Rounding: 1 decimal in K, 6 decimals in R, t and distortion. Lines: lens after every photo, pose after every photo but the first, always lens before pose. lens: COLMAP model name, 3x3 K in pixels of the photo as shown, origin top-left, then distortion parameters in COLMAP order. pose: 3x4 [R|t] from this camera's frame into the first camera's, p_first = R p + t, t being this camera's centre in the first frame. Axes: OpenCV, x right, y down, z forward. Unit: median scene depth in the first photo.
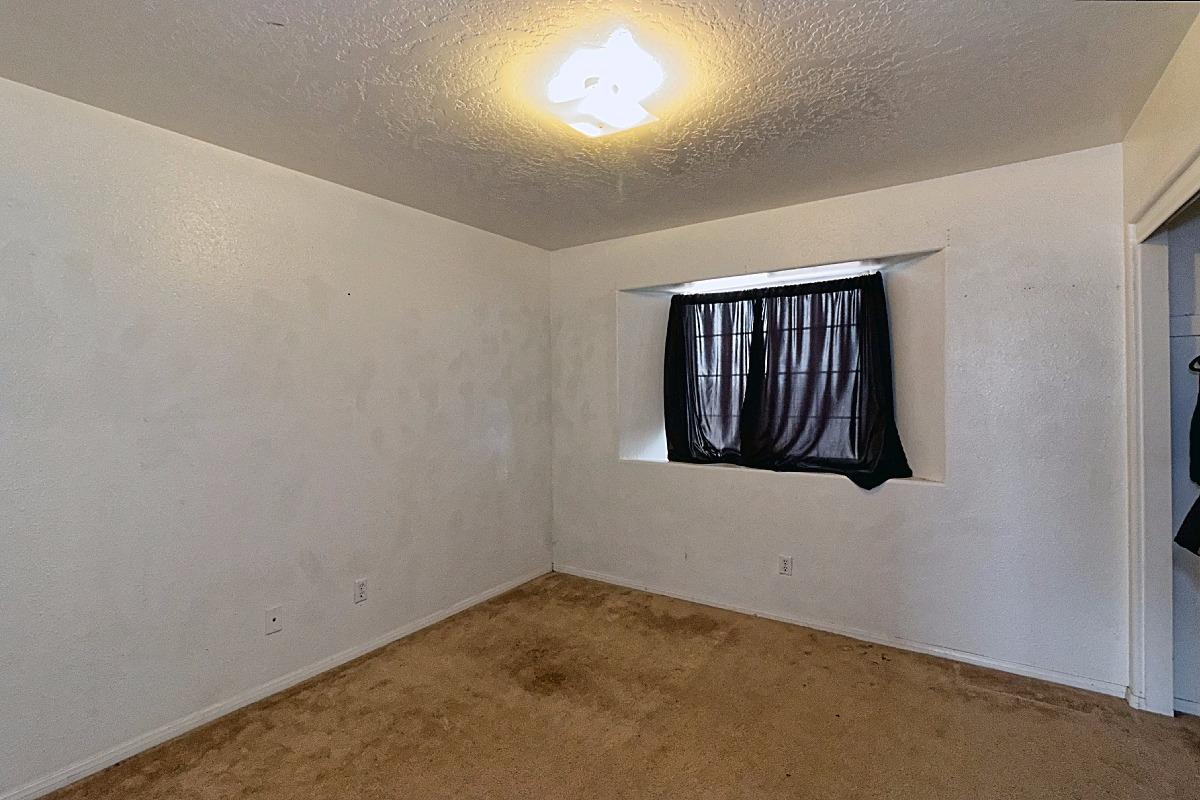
lens RADIAL K [[548.3, 0, 604.2], [0, 548.3, 386.4], [0, 0, 1]] dist [-0.000306, -0.000462]
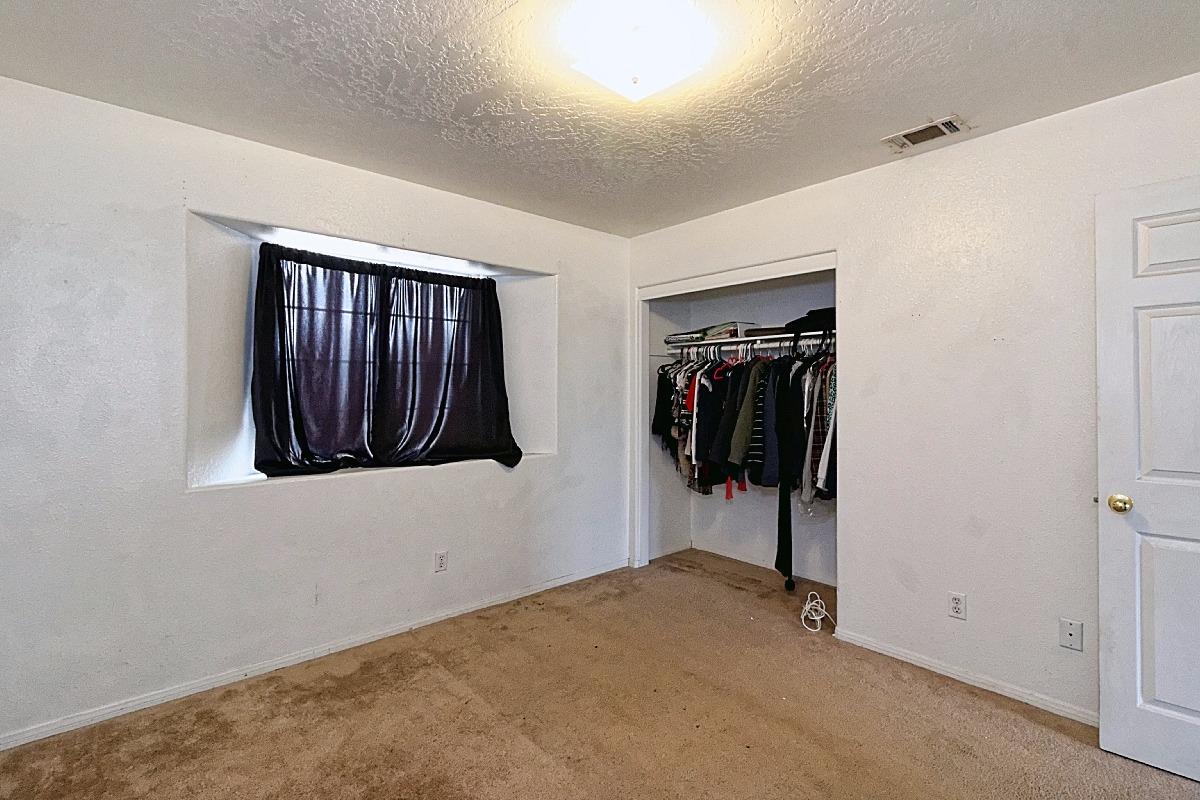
lens RADIAL K [[586.2, 0, 600.0], [0, 586.2, 400.0], [0, 0, 1]] dist [0.000894, -0.000198]
pose [[0.223328, -0.024005, 0.974448, -0.585163], [-0.028682, 0.999102, 0.031186, -0.002379], [-0.974321, -0.034914, 0.222439, 0.481842]]
